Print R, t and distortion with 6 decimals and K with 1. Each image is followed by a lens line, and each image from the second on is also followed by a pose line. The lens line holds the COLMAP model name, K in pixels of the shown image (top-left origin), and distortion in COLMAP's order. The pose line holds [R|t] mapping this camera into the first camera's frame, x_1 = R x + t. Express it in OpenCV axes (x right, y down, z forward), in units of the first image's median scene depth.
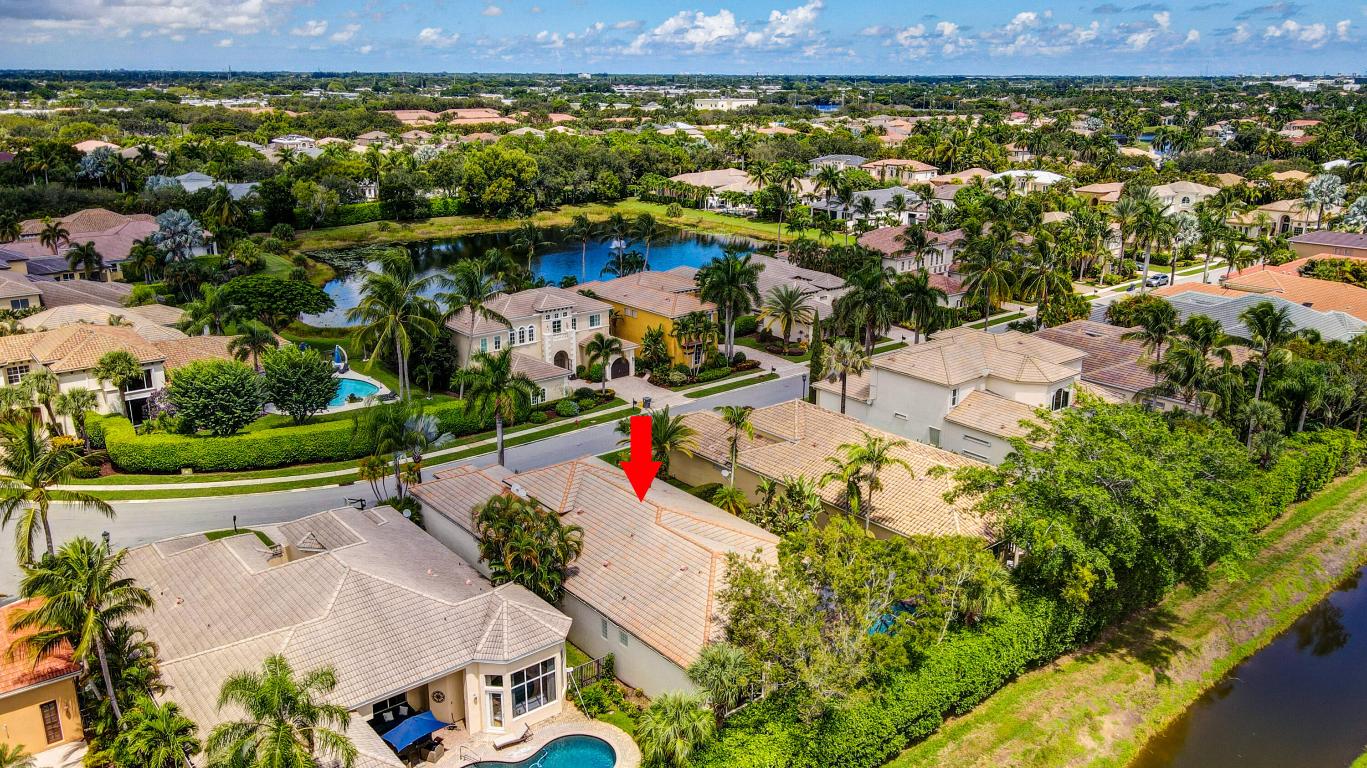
lens RADIAL K [[1012.6, 0, 691.3], [0, 1012.6, 385.6], [0, 0, 1]] dist [0.002816, 0.041496]
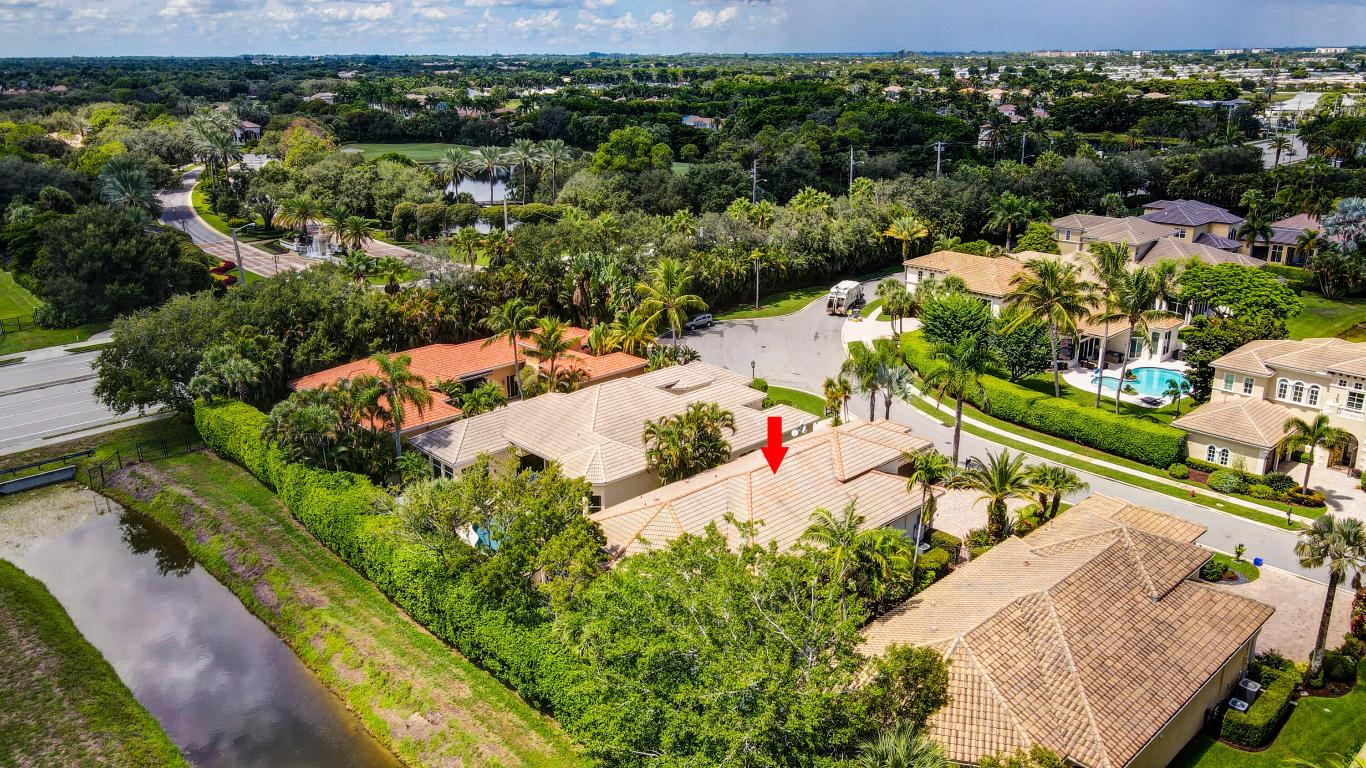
lens RADIAL K [[1011.8, 0, 690.8], [0, 1011.8, 385.6], [0, 0, 1]] dist [0.002816, 0.041496]
pose [[0.099070, 0.317550, -0.943052, 0.519117], [-0.297166, 0.913909, 0.276518, -0.130107], [0.949672, 0.252848, 0.184906, 0.396277]]
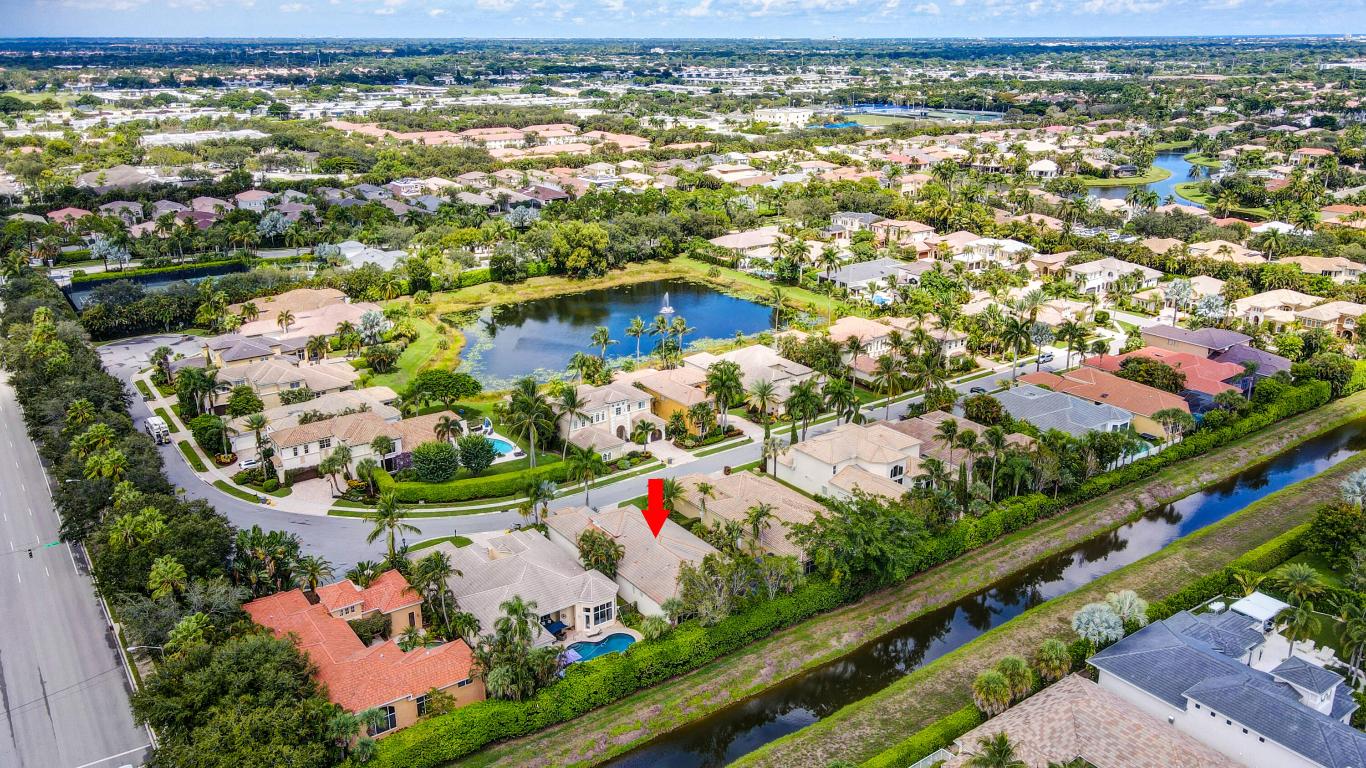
lens RADIAL K [[1011.8, 0, 690.8], [0, 1011.8, 385.6], [0, 0, 1]] dist [0.002816, 0.041496]
pose [[0.997555, 0.014107, -0.068442, 0.099211], [-0.012139, 0.999503, 0.029083, -0.149493], [0.068818, -0.028181, 0.997231, -0.647124]]
